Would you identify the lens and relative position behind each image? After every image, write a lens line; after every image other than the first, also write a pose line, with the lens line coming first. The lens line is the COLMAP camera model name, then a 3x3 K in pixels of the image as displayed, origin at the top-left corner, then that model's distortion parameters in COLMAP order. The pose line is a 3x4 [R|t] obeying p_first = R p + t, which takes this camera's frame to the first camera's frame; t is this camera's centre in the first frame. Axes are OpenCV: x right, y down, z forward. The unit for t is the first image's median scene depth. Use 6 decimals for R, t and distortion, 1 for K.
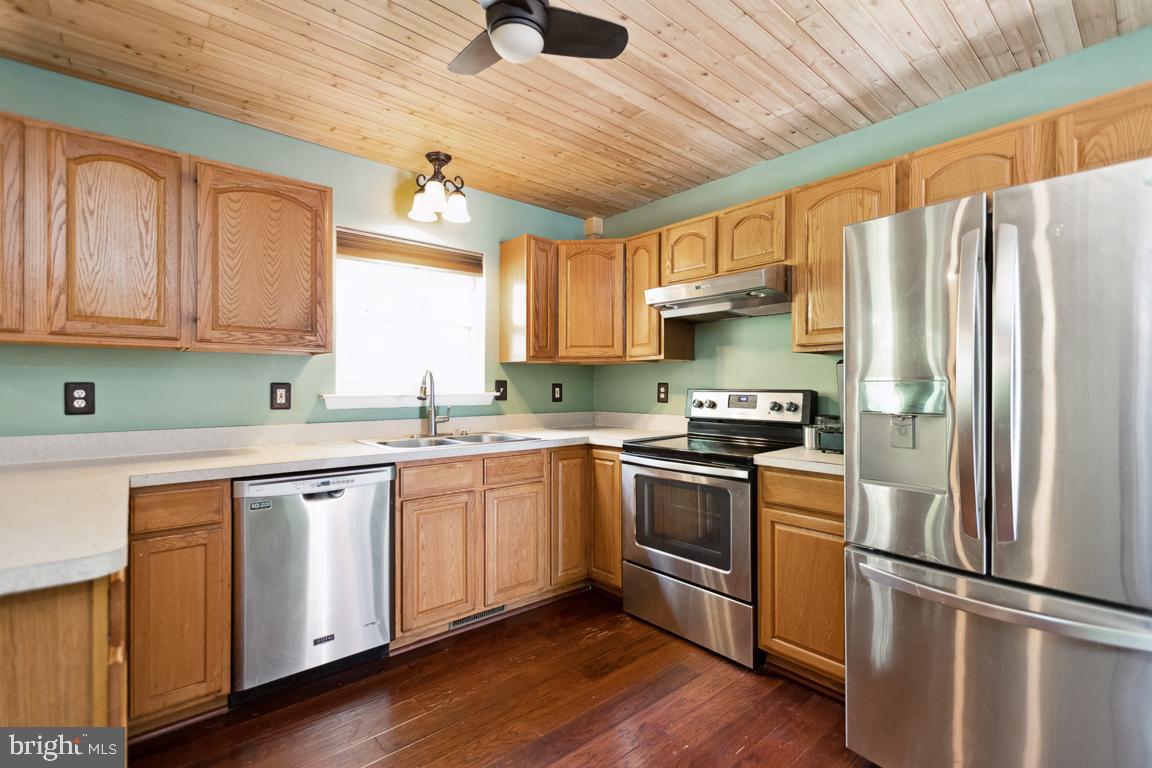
lens RADIAL K [[519.2, 0, 579.2], [0, 519.2, 386.4], [0, 0, 1]] dist [0.001554, 0.000090]
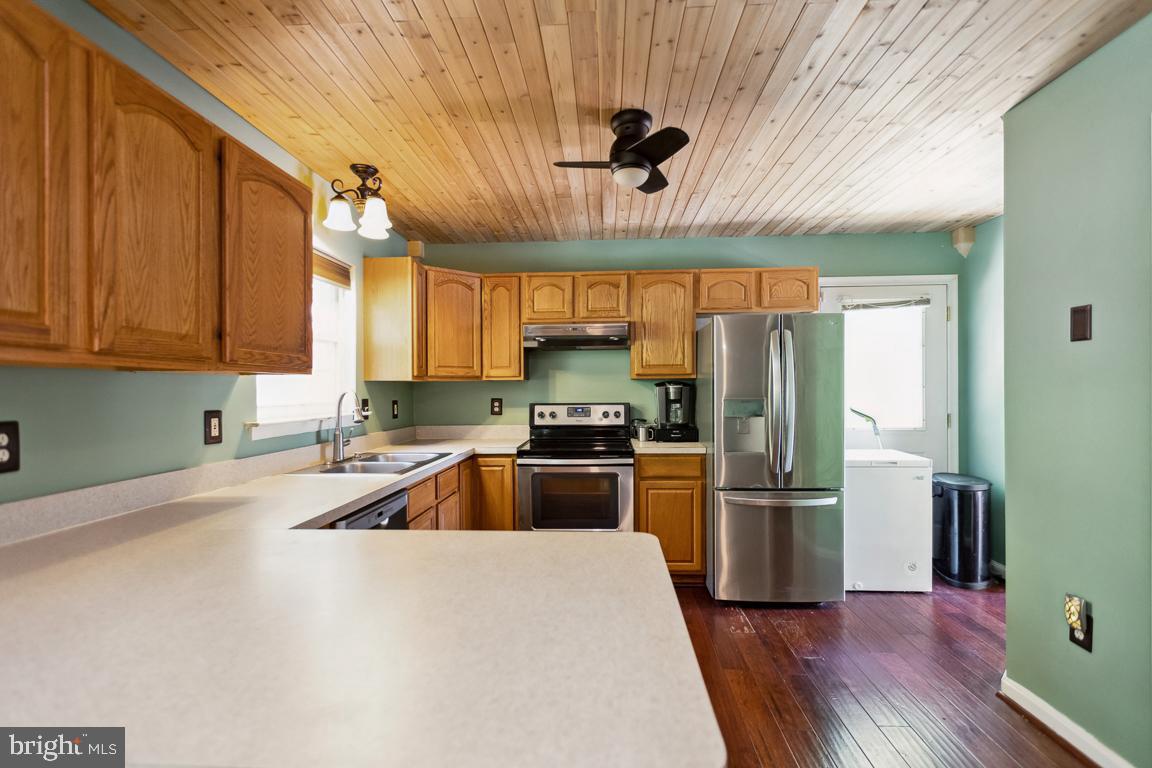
lens RADIAL K [[519.2, 0, 581.6], [0, 519.2, 391.7], [0, 0, 1]] dist [0.001554, 0.000090]
pose [[0.692067, -0.009291, 0.721774, -0.753249], [0.008952, 0.999951, 0.004288, -0.033249], [-0.721778, 0.003493, 0.692116, 0.049228]]
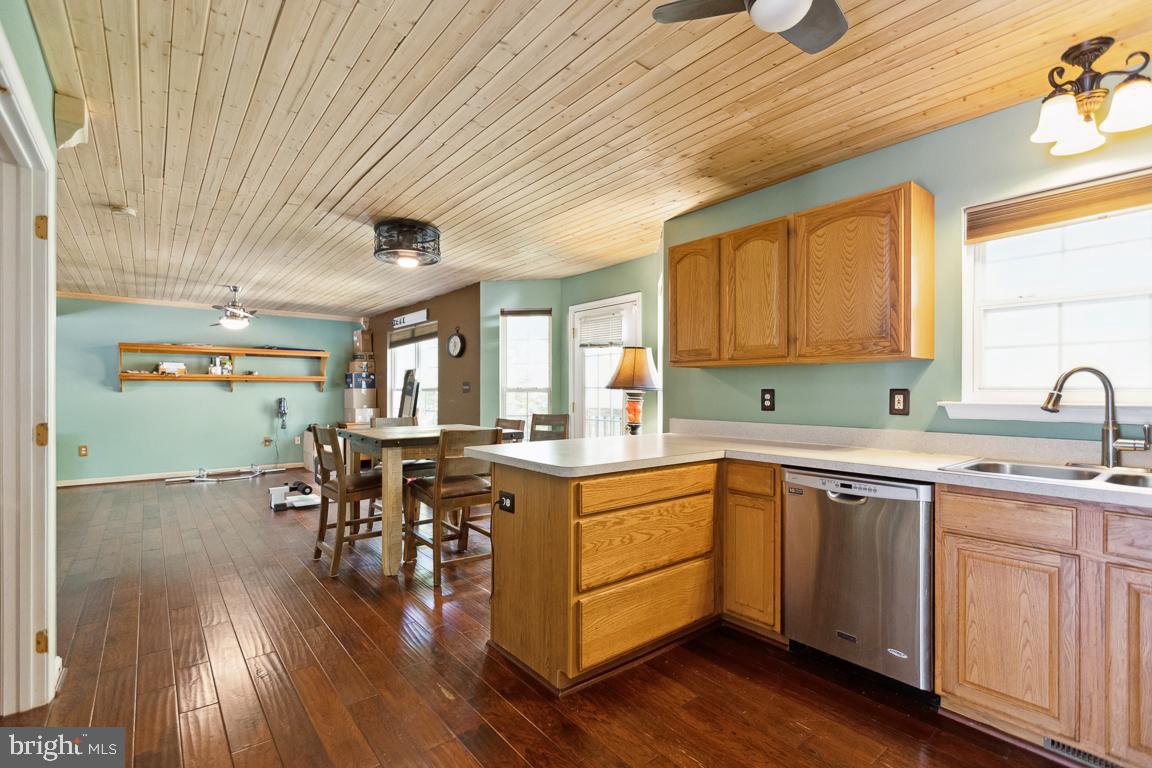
lens RADIAL K [[519.2, 0, 568.4], [0, 519.2, 390.2], [0, 0, 1]] dist [0.001554, 0.000090]
pose [[-0.041870, -0.000658, -0.999123, 0.460407], [-0.003588, 0.999993, -0.000508, -0.001033], [0.999117, 0.003564, -0.041872, 0.395987]]
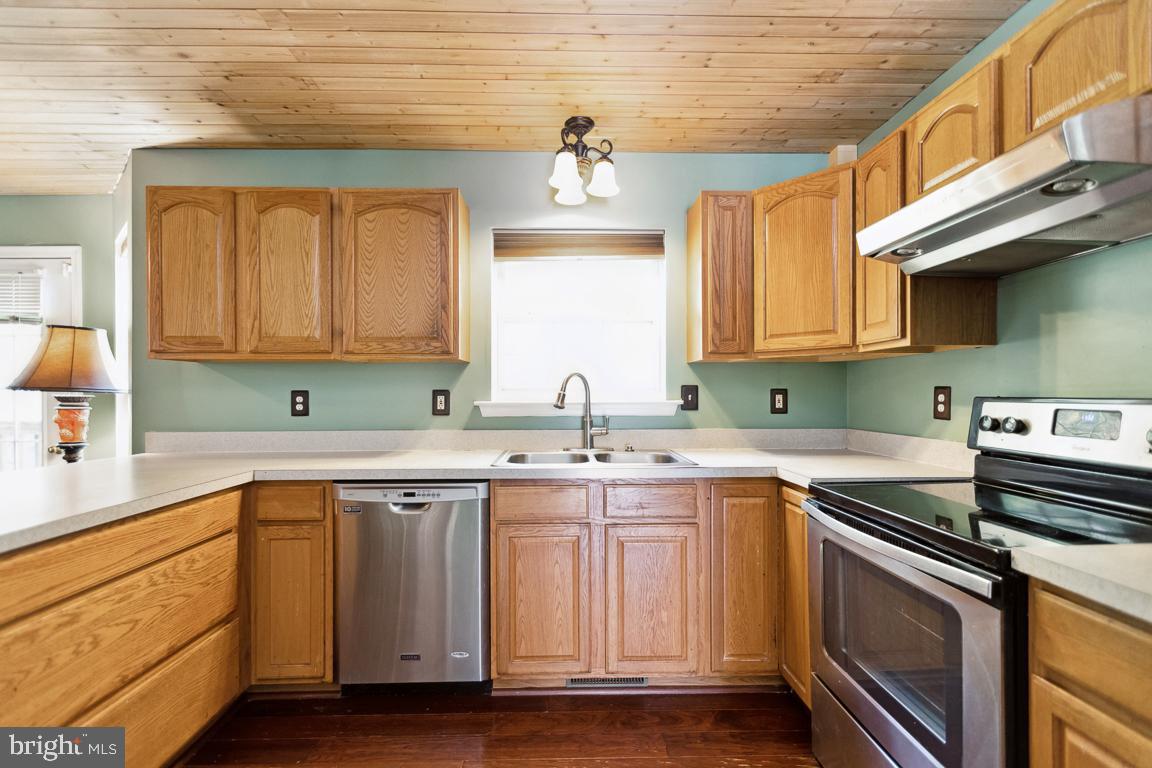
lens RADIAL K [[519.2, 0, 575.4], [0, 519.2, 392.6], [0, 0, 1]] dist [0.001554, 0.000090]
pose [[0.772238, -0.002682, -0.635328, 0.287996], [0.002397, 0.999996, -0.001307, 0.000521], [0.635329, -0.000513, 0.772242, 0.368363]]
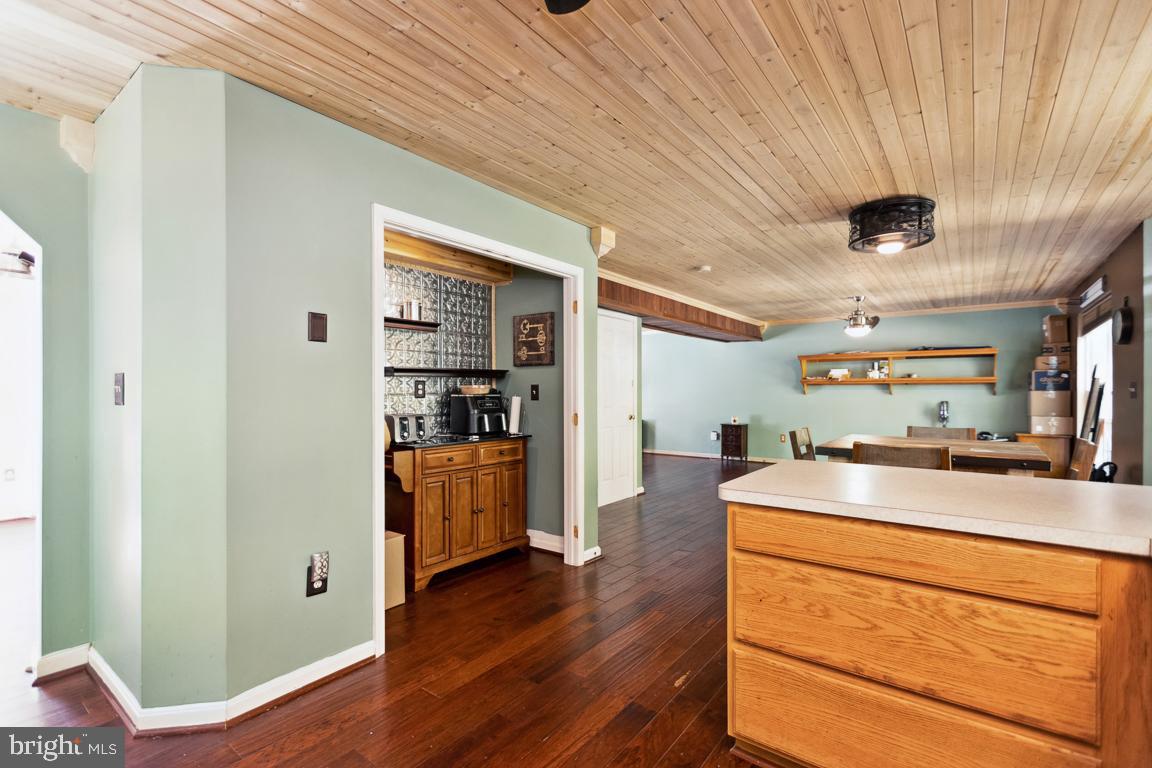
lens RADIAL K [[519.2, 0, 586.1], [0, 519.2, 393.5], [0, 0, 1]] dist [0.001554, 0.000090]
pose [[-0.976463, 0.001559, -0.215679, -0.008065], [0.000087, 0.999977, 0.006836, -0.013213], [0.215685, 0.006656, -0.976440, 0.996582]]
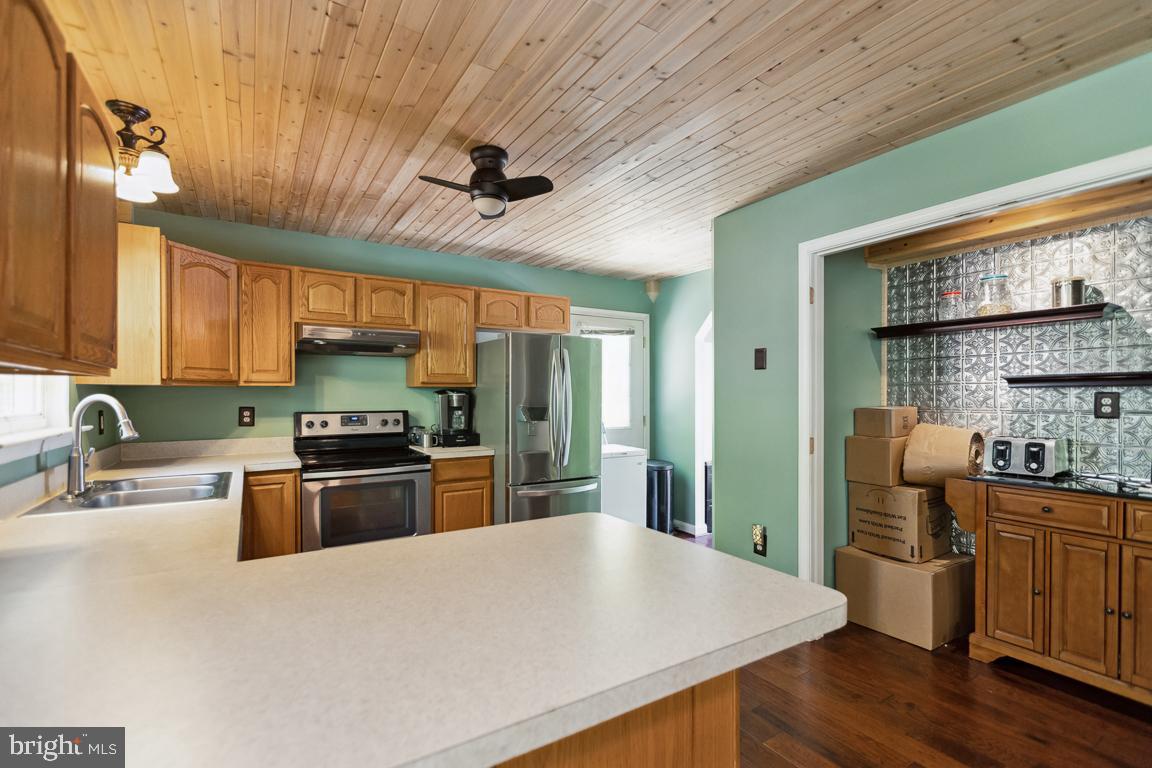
lens RADIAL K [[519.2, 0, 572.9], [0, 519.2, 401.7], [0, 0, 1]] dist [0.001554, 0.000090]
pose [[0.155886, -0.013409, 0.987684, -0.993020], [0.002839, 0.999910, 0.013127, -0.037679], [-0.987771, 0.000758, 0.155910, 0.285520]]
